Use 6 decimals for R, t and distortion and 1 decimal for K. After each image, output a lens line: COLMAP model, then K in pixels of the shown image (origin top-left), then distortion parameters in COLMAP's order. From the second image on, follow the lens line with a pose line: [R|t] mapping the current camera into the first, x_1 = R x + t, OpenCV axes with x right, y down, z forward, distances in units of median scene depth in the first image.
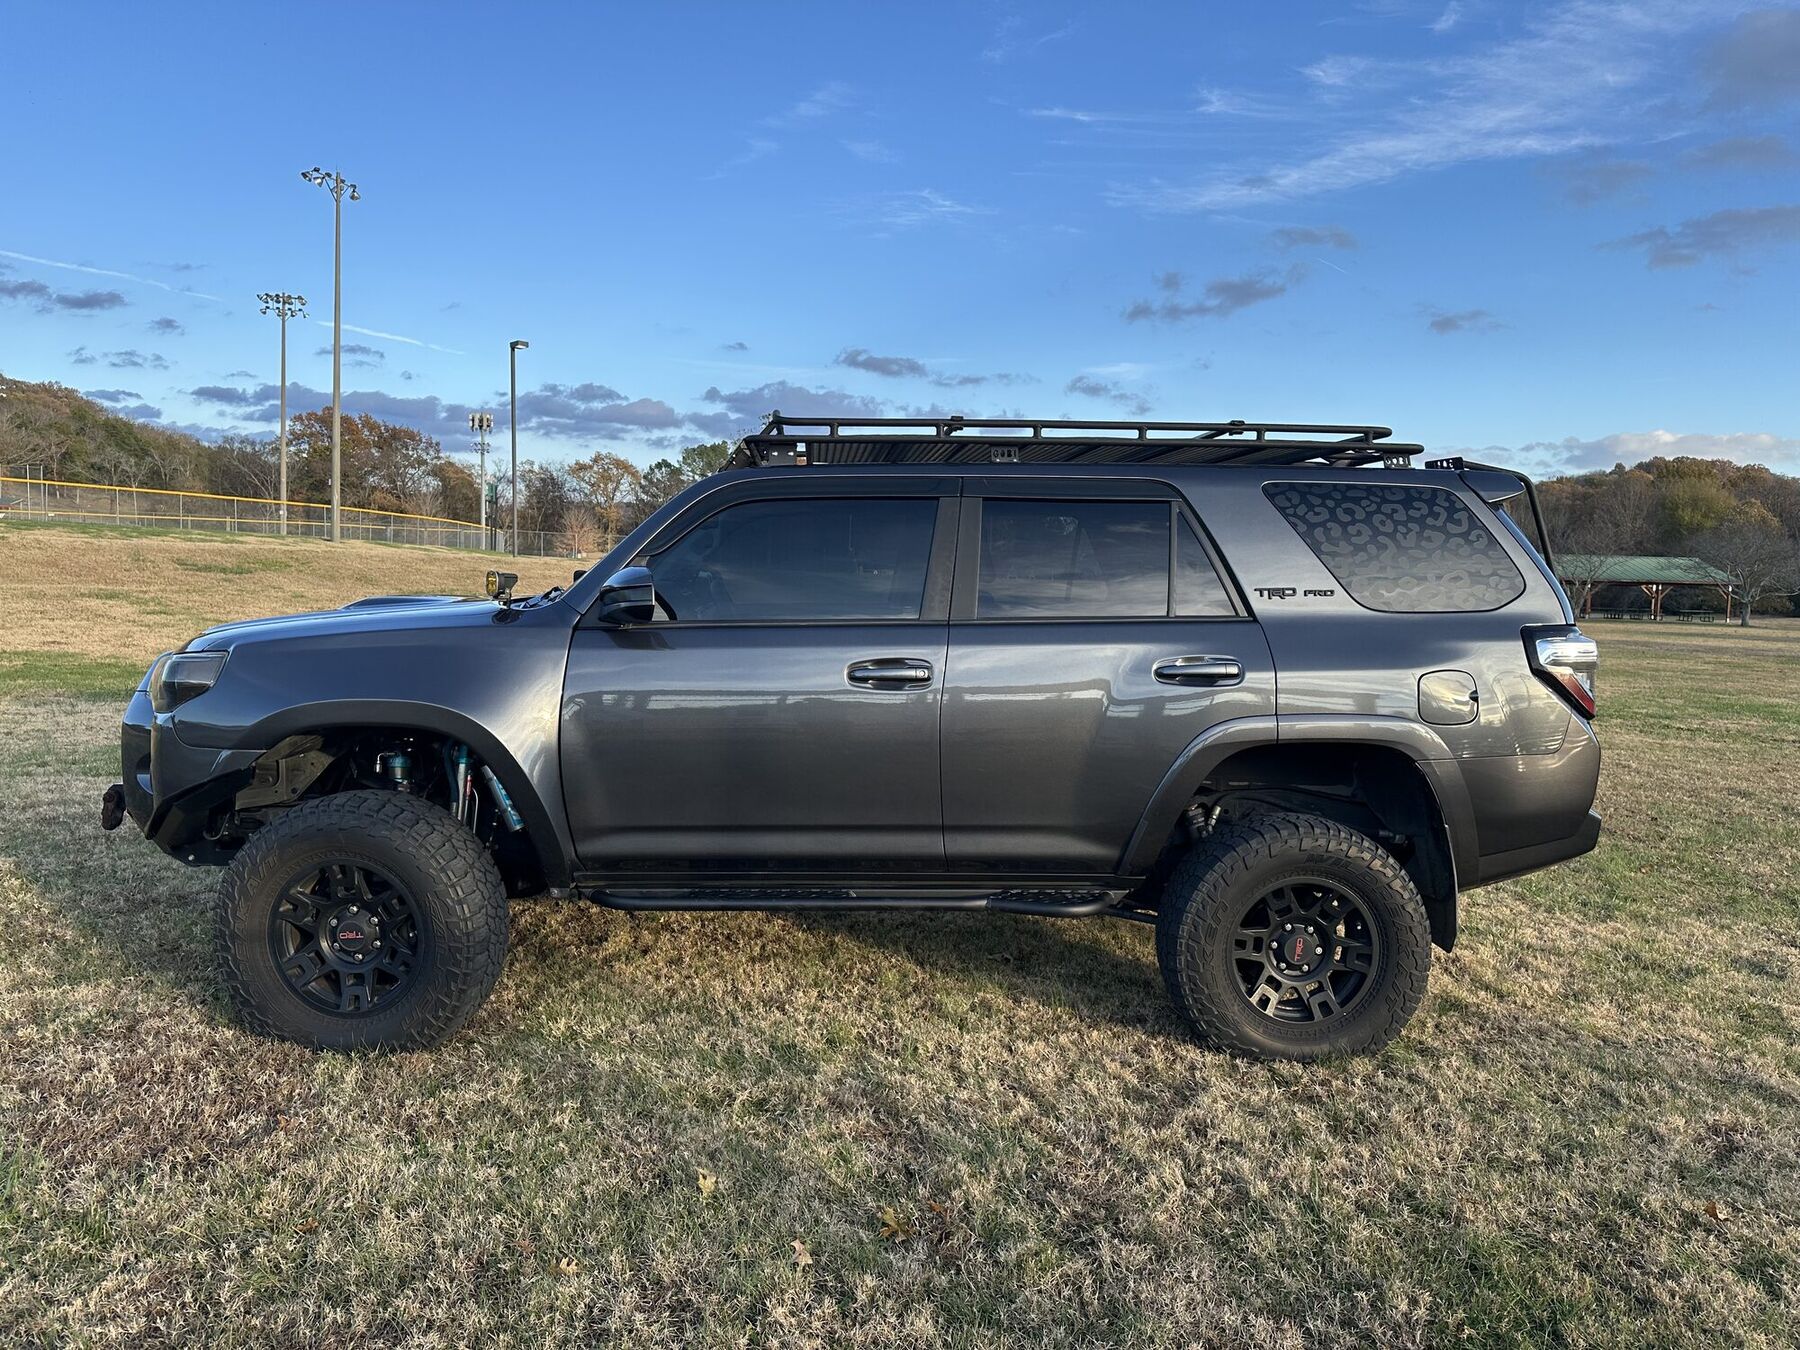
lens RADIAL K [[1245.9, 0, 884.4], [0, 1245.9, 688.0], [0, 0, 1]] dist [0.067310, -0.080568]
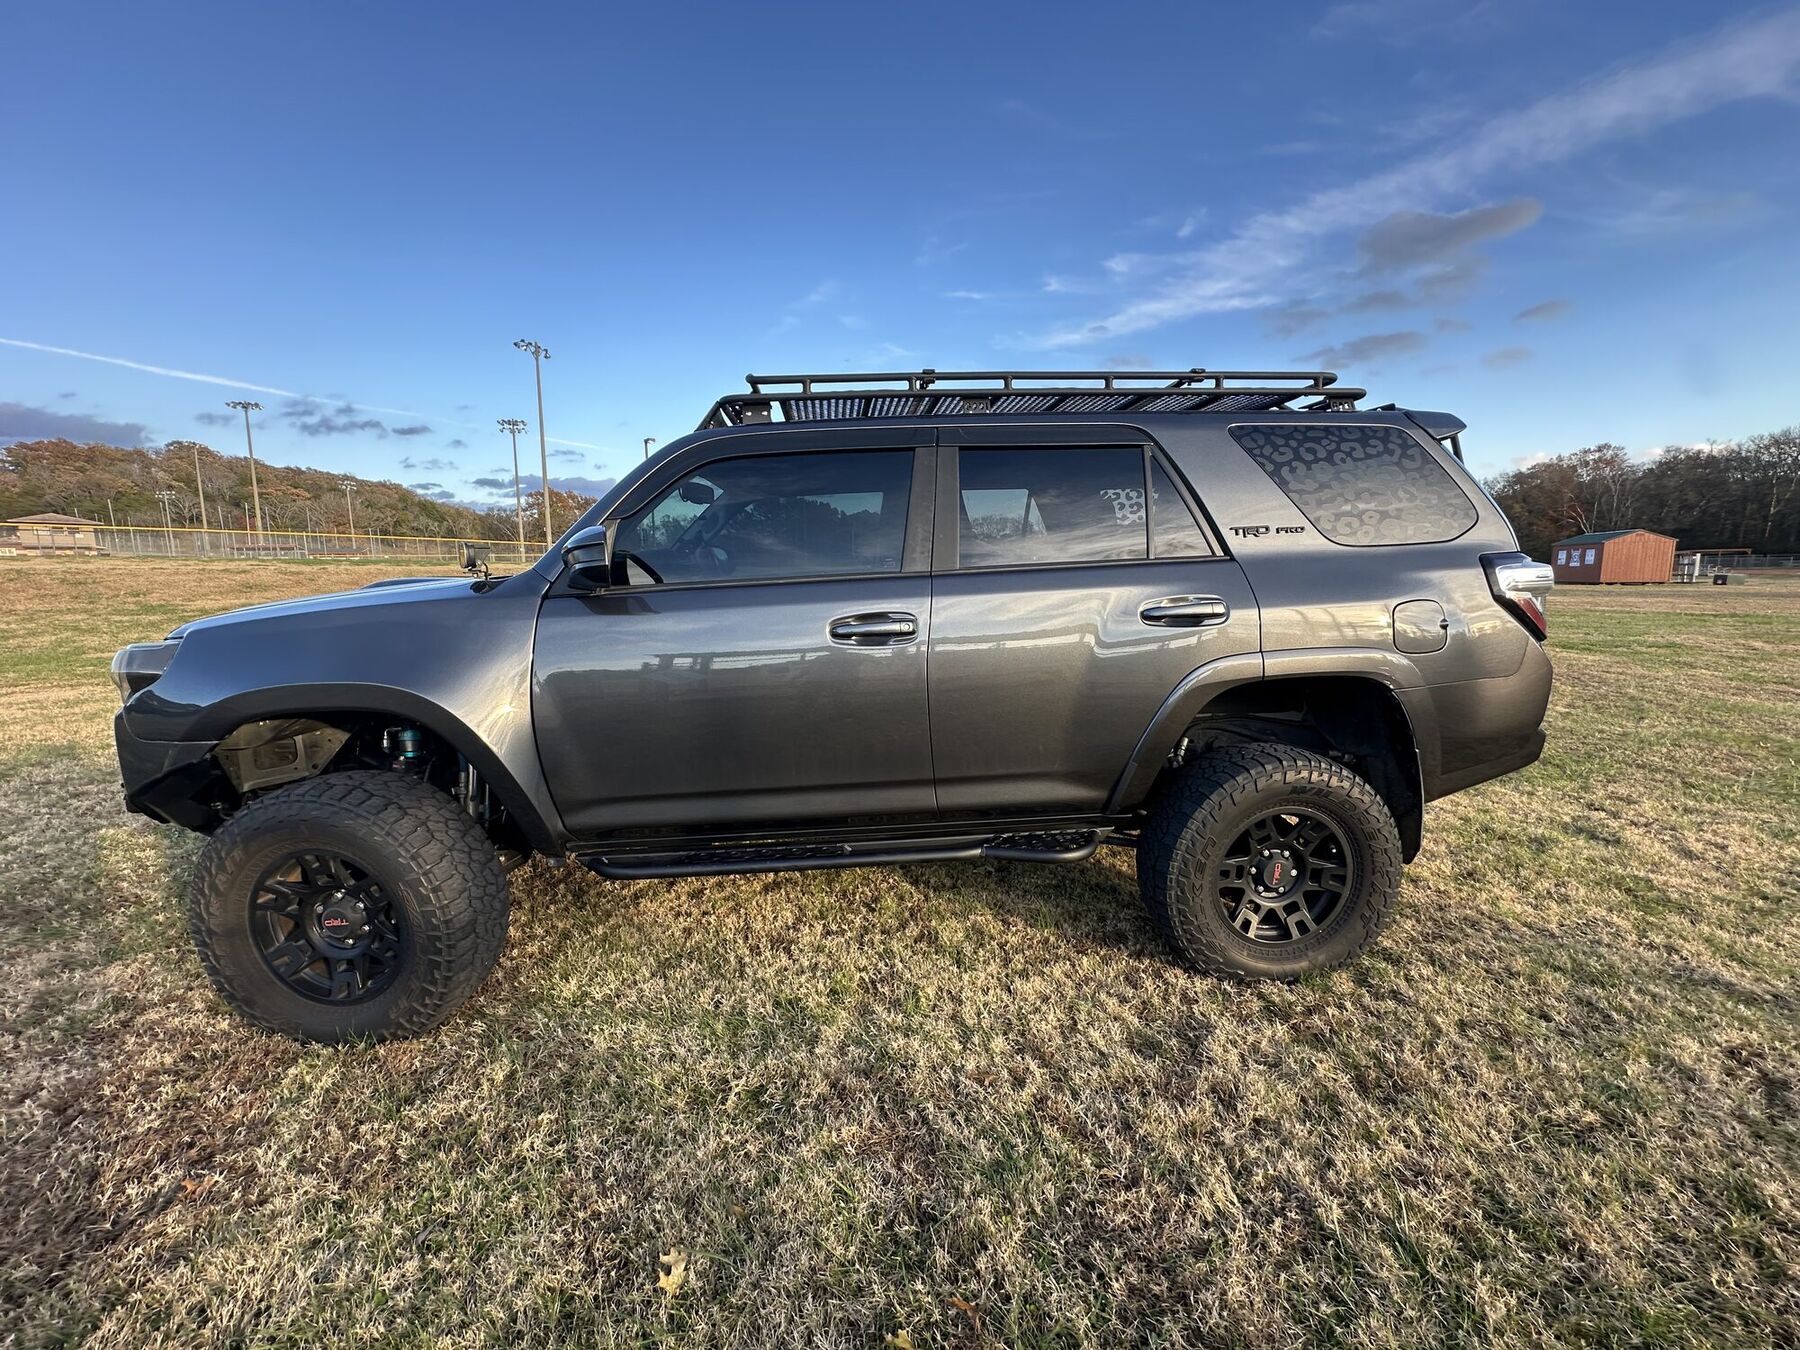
lens RADIAL K [[706.7, 0, 897.9], [0, 706.7, 679.4], [0, 0, 1]] dist [0.003171, -0.001430]
pose [[0.998488, -0.048360, 0.026130, 0.006496], [0.046608, 0.996865, 0.063939, -0.006303], [-0.029140, -0.062625, 0.997612, 0.433266]]
